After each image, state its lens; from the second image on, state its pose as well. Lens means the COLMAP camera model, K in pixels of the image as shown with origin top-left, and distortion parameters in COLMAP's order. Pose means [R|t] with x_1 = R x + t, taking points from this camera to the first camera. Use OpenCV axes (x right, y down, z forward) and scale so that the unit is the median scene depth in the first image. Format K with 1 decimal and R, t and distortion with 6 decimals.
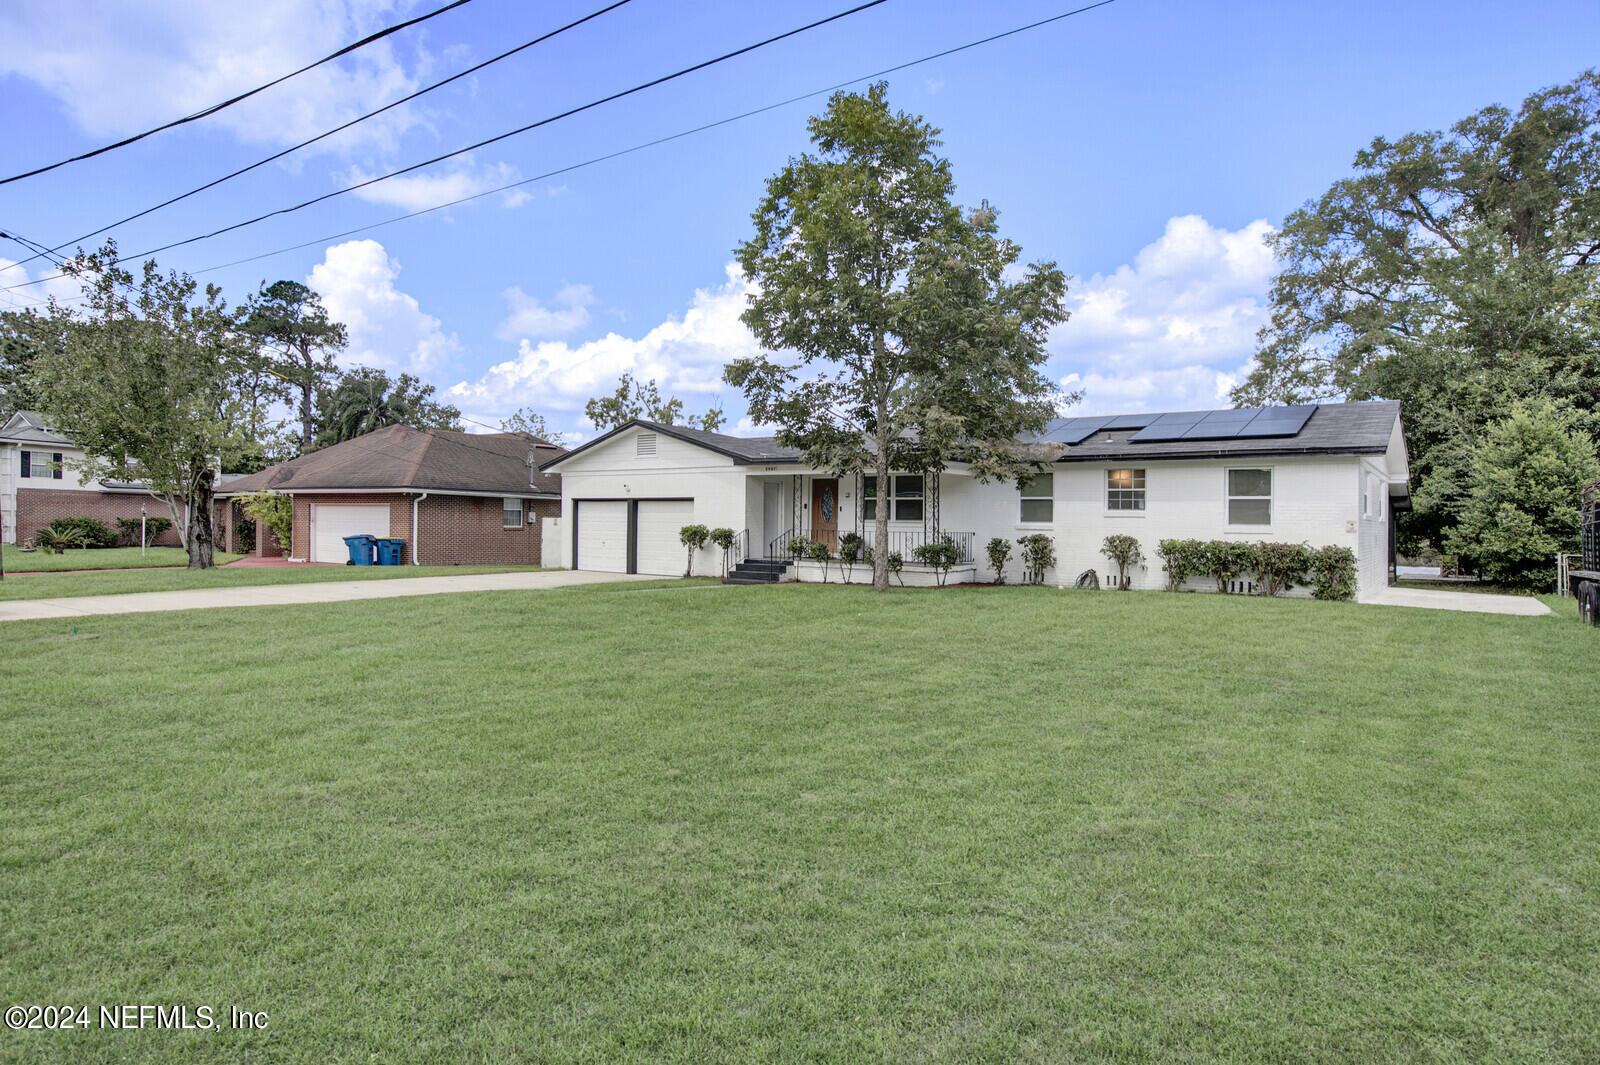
lens RADIAL K [[962.4, 0, 800.0], [0, 962.4, 532.5], [0, 0, 1]] dist [0.004246, 0.001095]
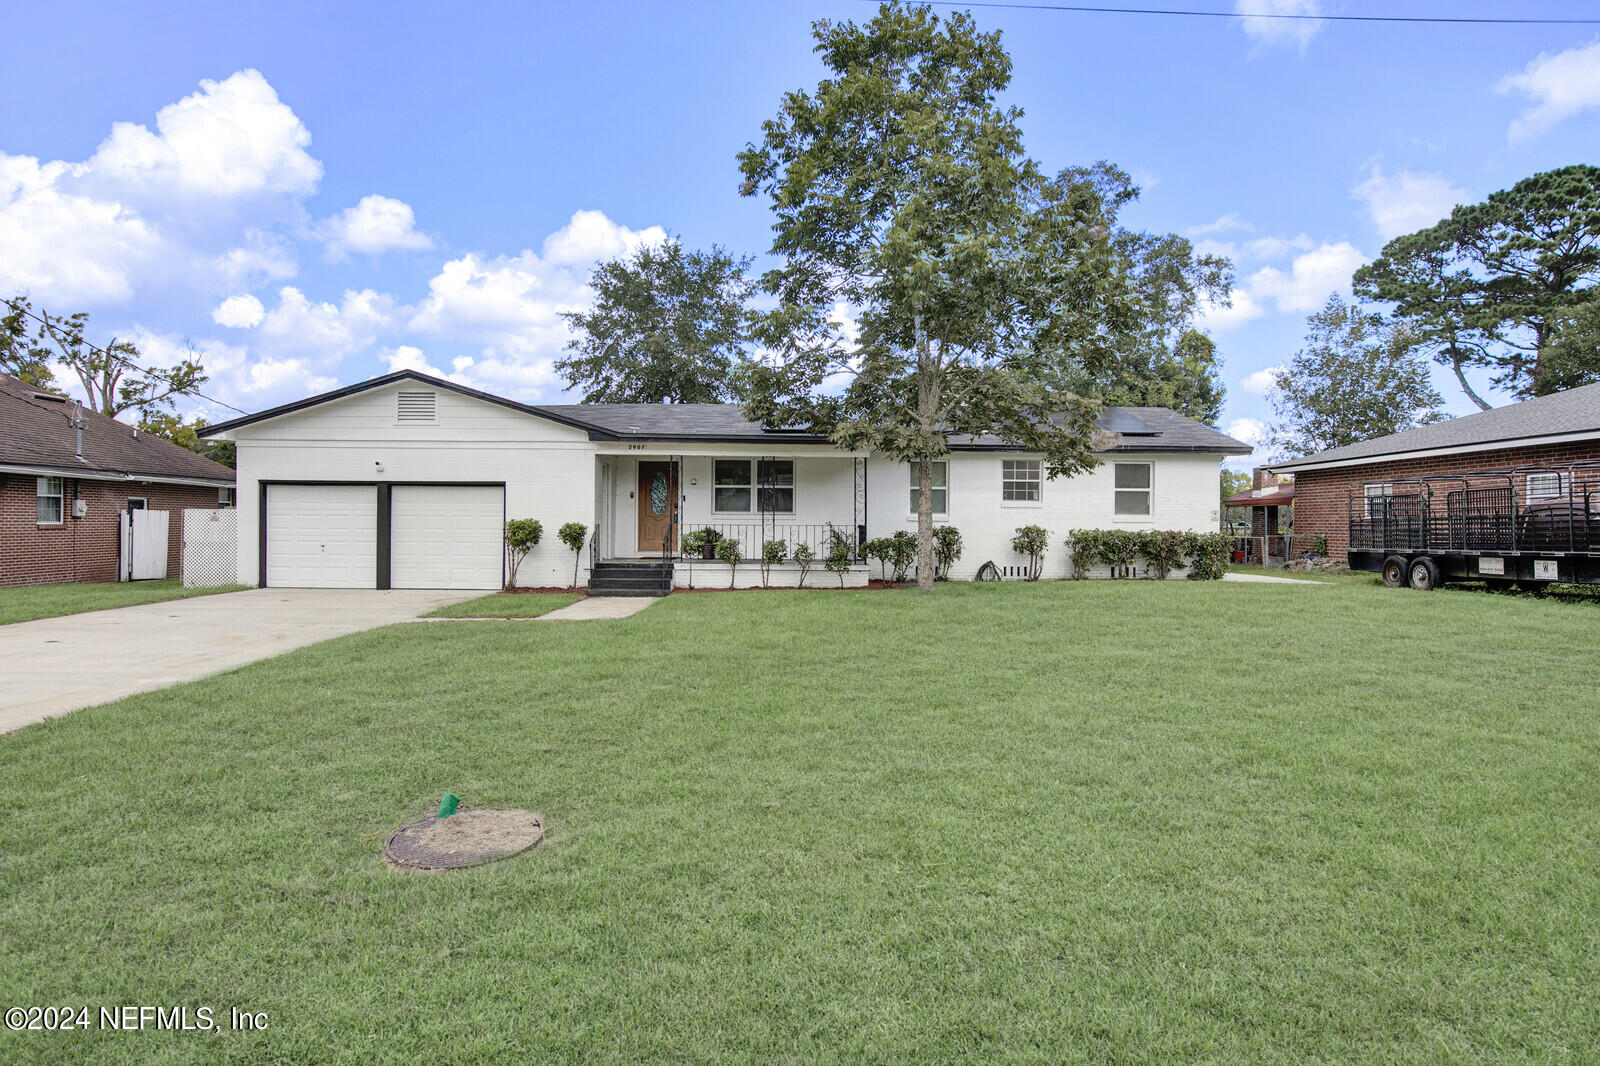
lens RADIAL K [[976.9, 0, 800.0], [0, 976.9, 533.0], [0, 0, 1]] dist [-0.008725, 0.001036]
pose [[0.794393, -0.018962, 0.607108, -0.405472], [0.010051, 0.999786, 0.018075, -0.008861], [-0.607321, -0.008257, 0.794414, 0.278222]]
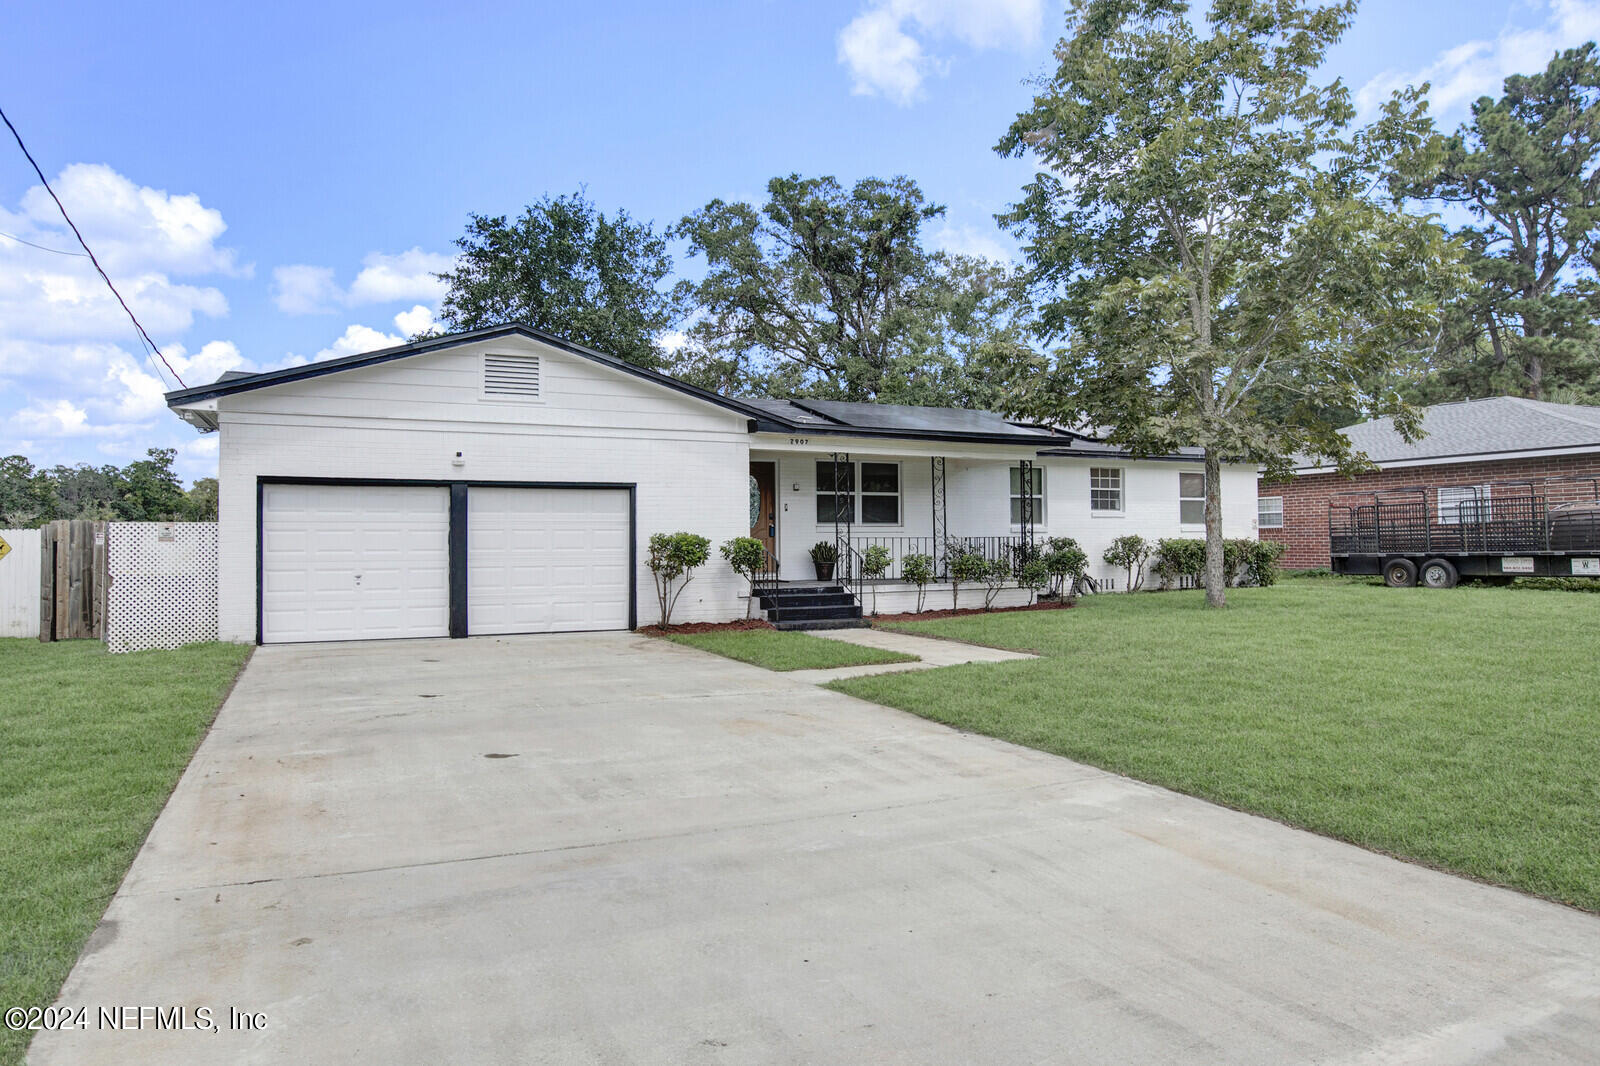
lens RADIAL K [[1010.6, 0, 800.0], [0, 1010.6, 533.0], [0, 0, 1]] dist [-0.001406, -0.000987]
pose [[0.474890, -0.011694, 0.879967, -0.601574], [0.021210, 0.999773, 0.001839, -0.007518], [-0.879789, 0.017791, 0.475031, 0.677624]]
